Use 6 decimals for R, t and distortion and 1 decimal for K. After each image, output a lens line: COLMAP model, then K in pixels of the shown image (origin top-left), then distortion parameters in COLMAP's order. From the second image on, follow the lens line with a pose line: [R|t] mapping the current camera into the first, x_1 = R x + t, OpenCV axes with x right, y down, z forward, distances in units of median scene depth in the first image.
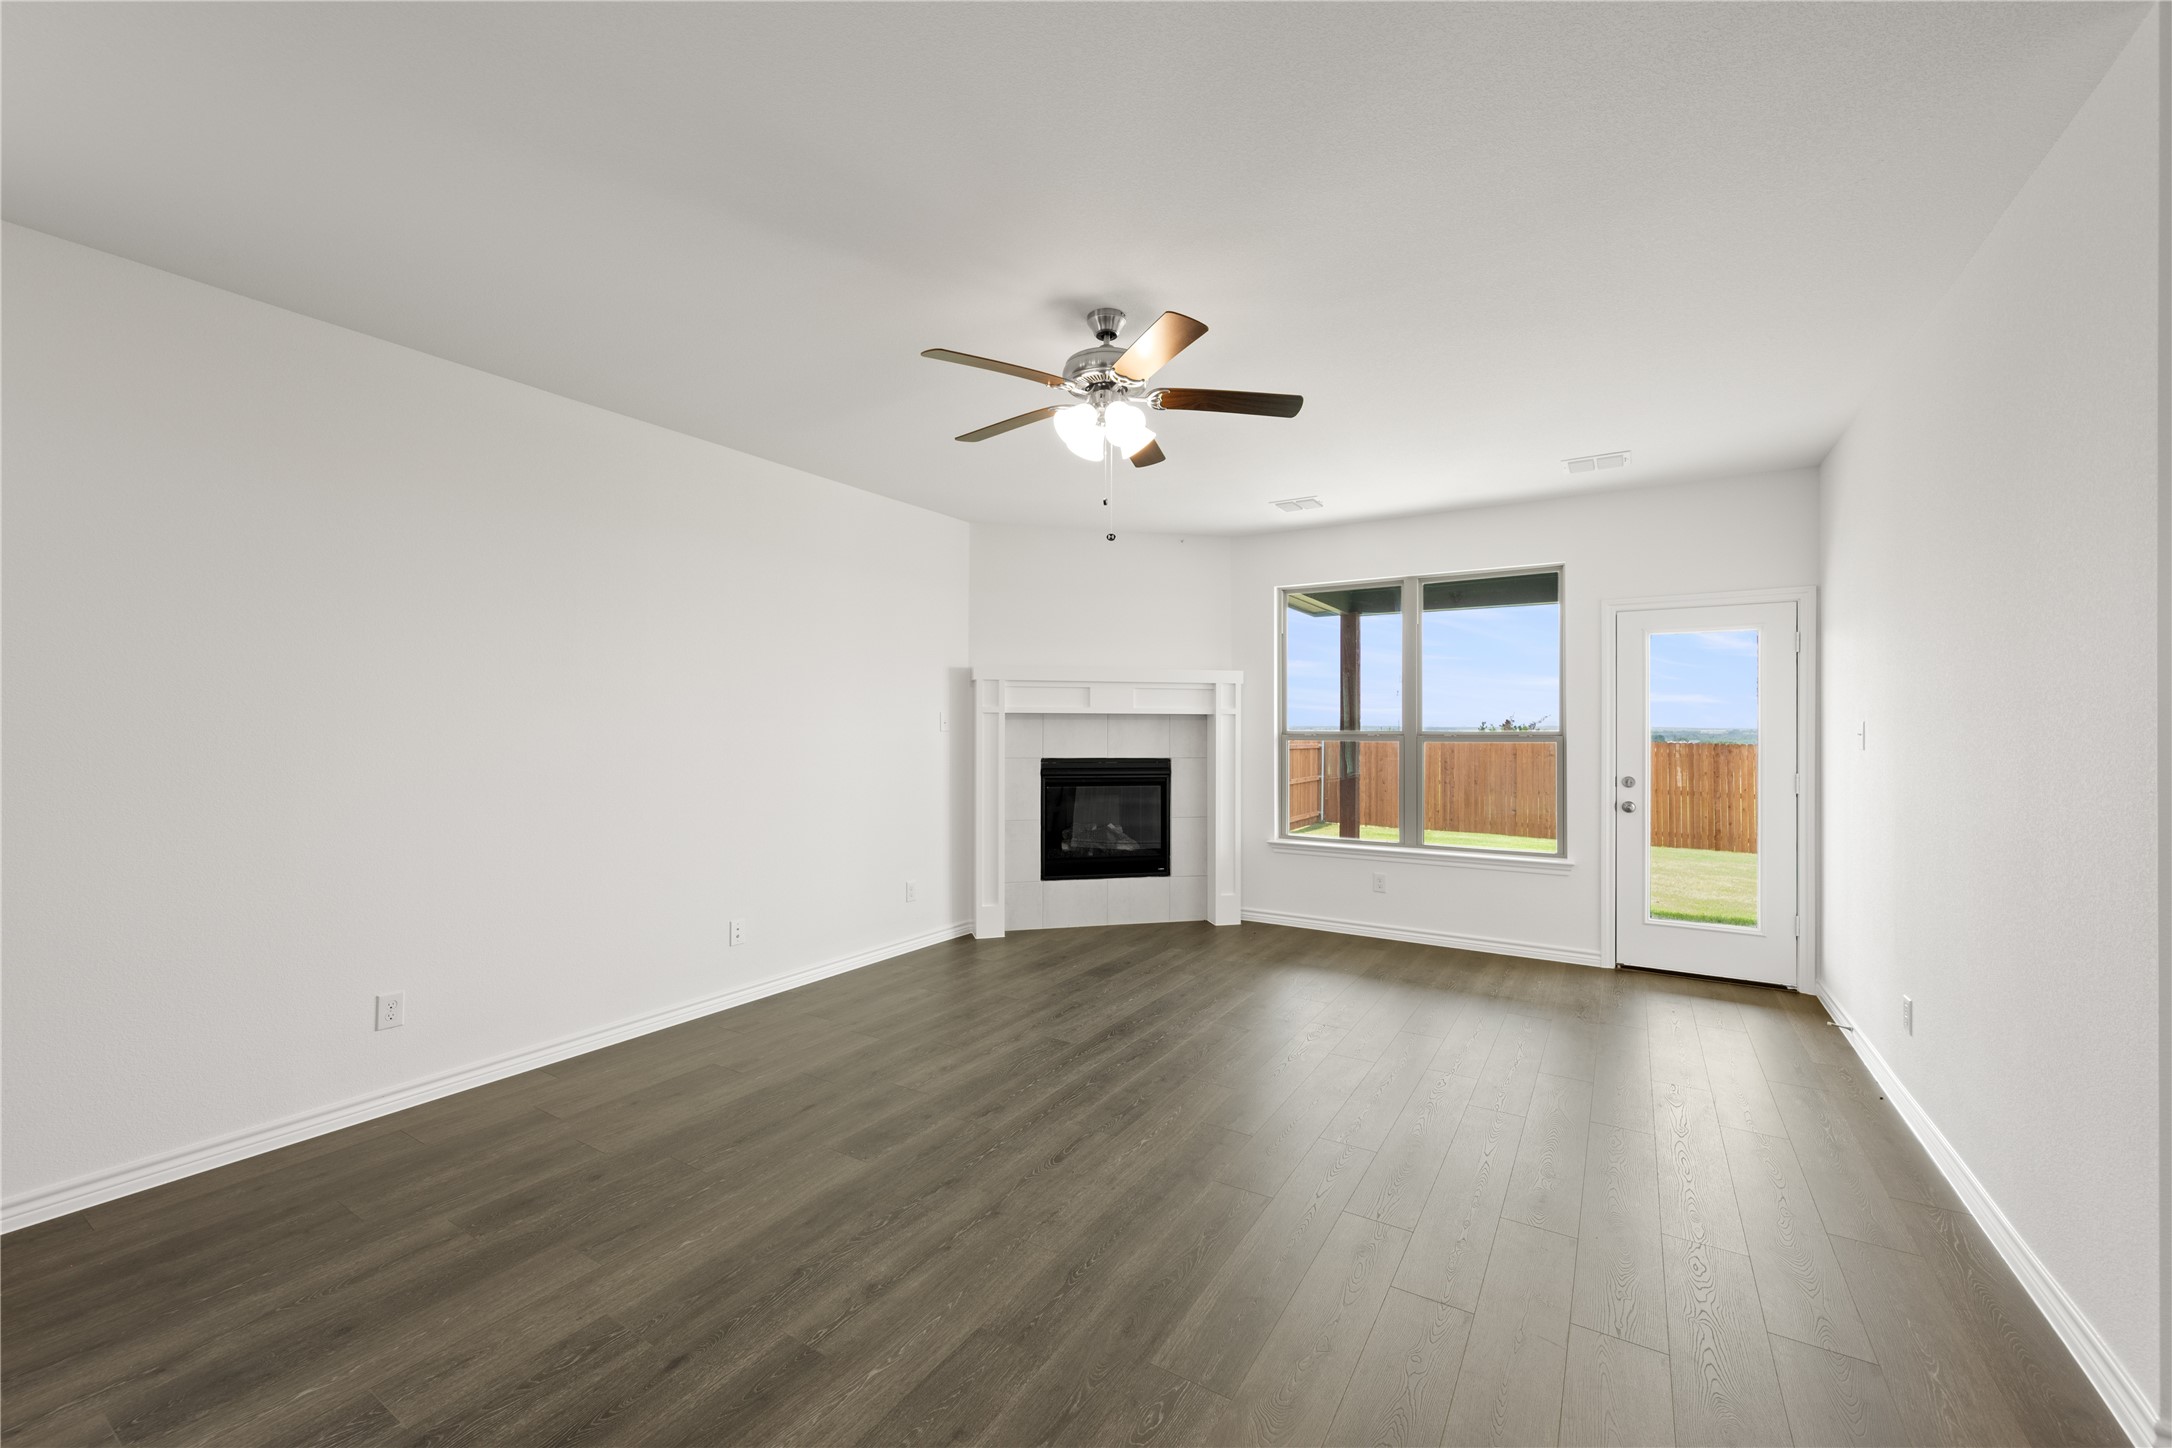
lens RADIAL K [[876.7, 0, 1087.5], [0, 876.7, 730.4], [0, 0, 1]] dist [0.002727, -0.000213]
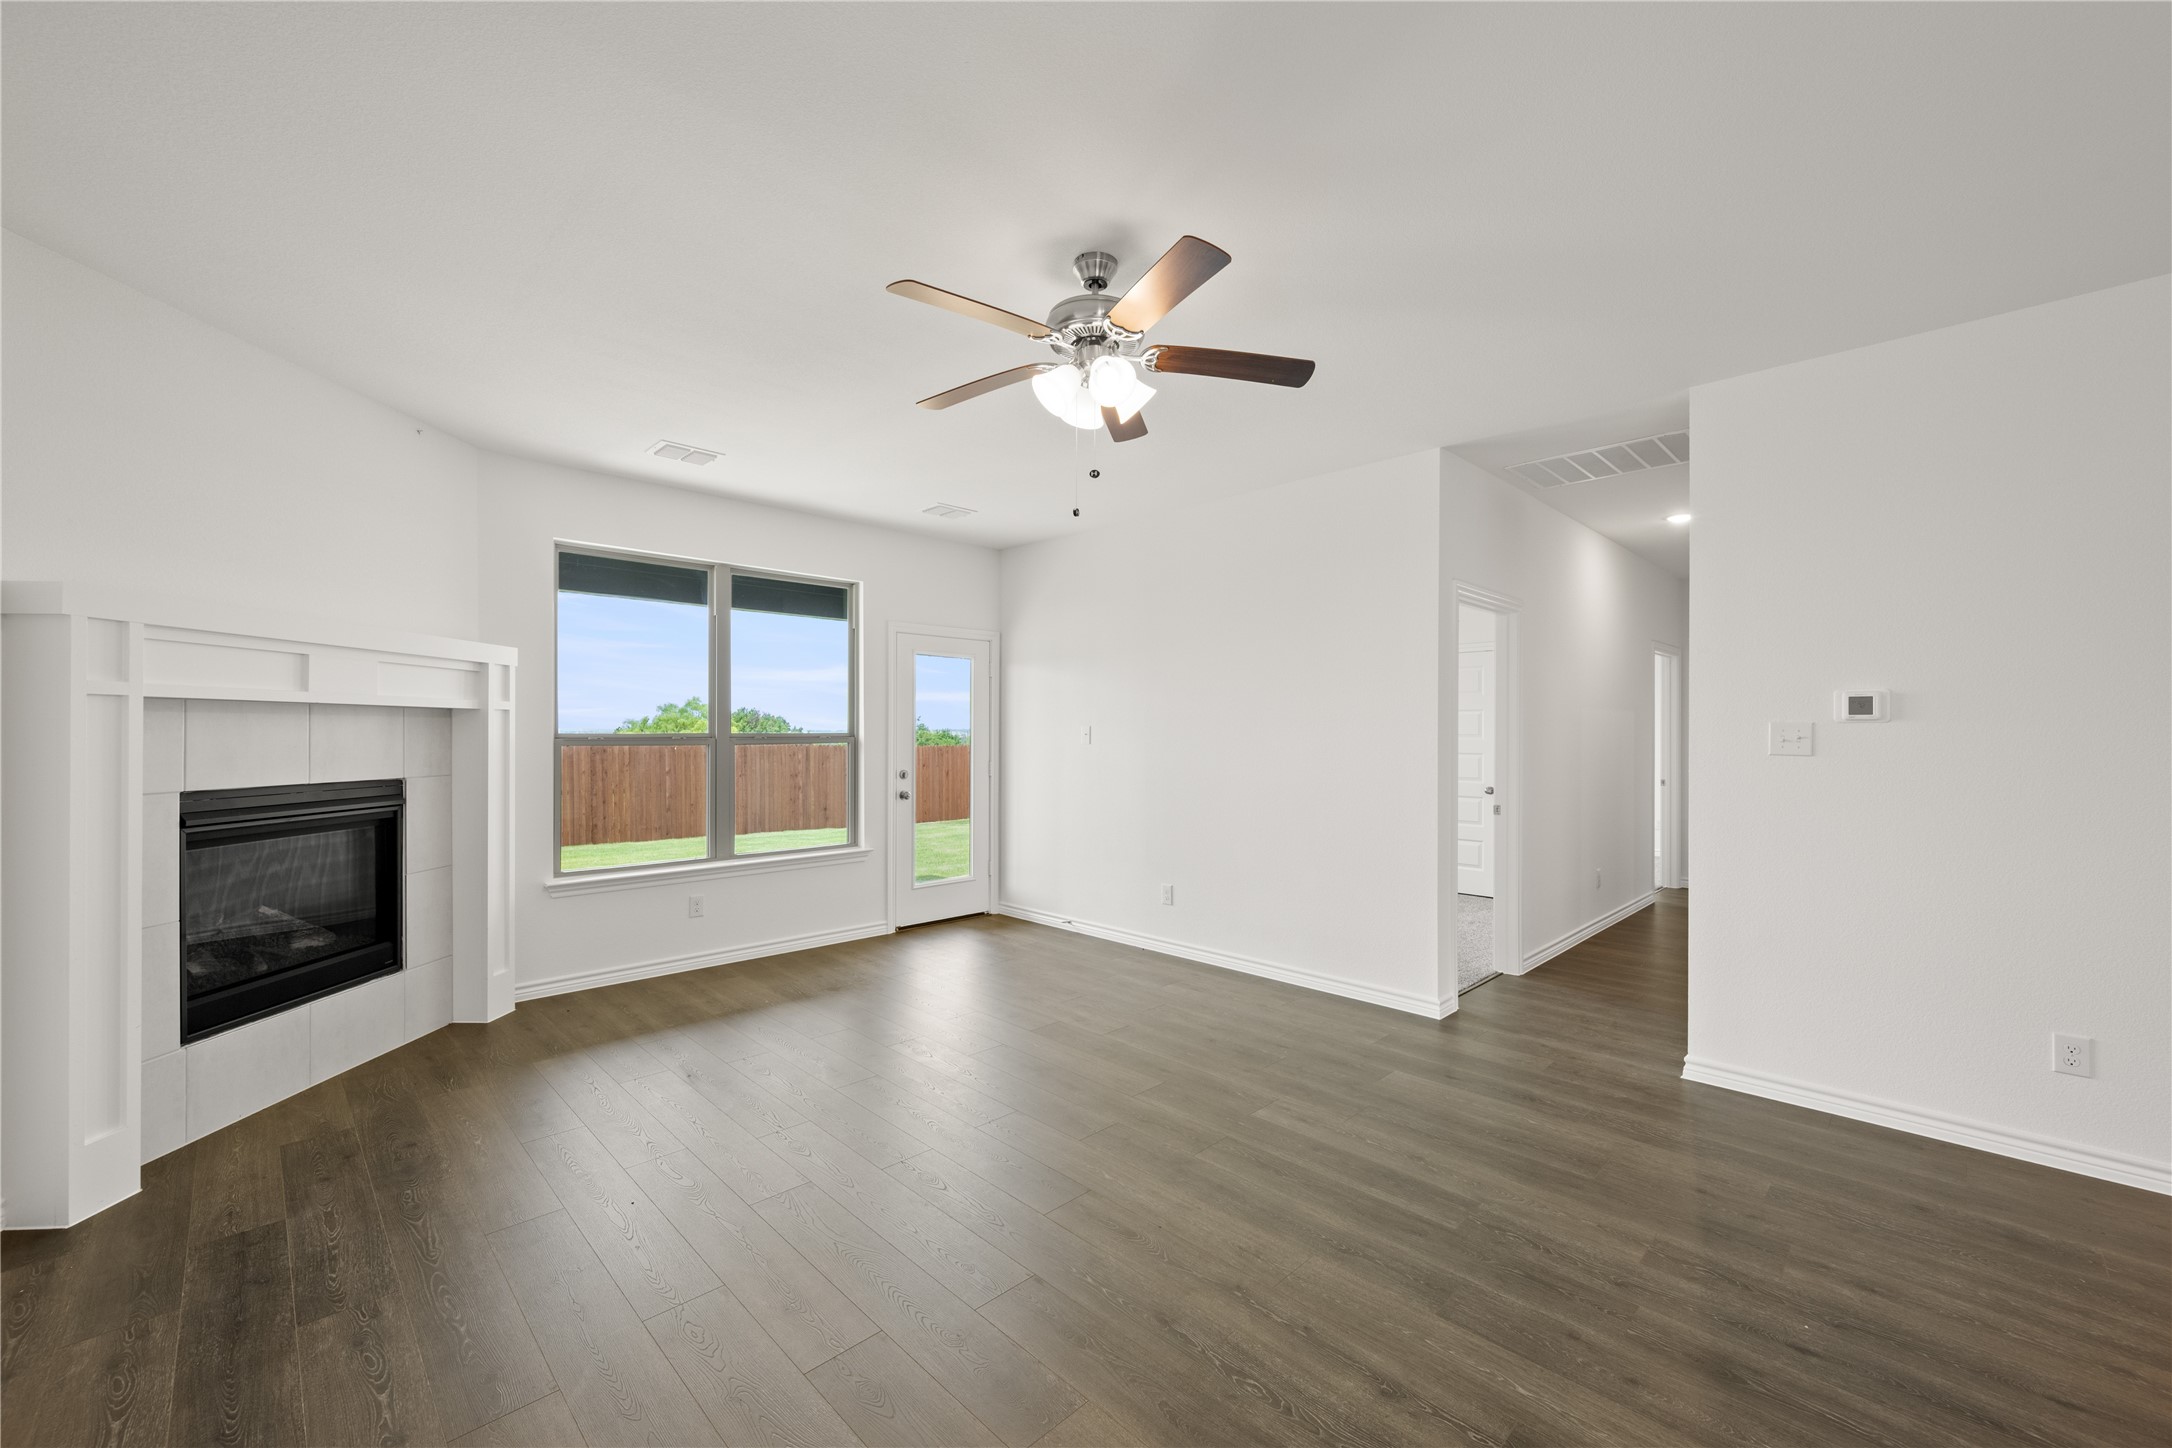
lens RADIAL K [[876.7, 0, 1090.1], [0, 876.7, 724.5], [0, 0, 1]] dist [0.002727, -0.000213]
pose [[0.204980, 0.005445, 0.978751, -0.439372], [0.001164, 0.999982, -0.005807, -0.002142], [-0.978766, 0.002330, 0.204970, 0.427195]]
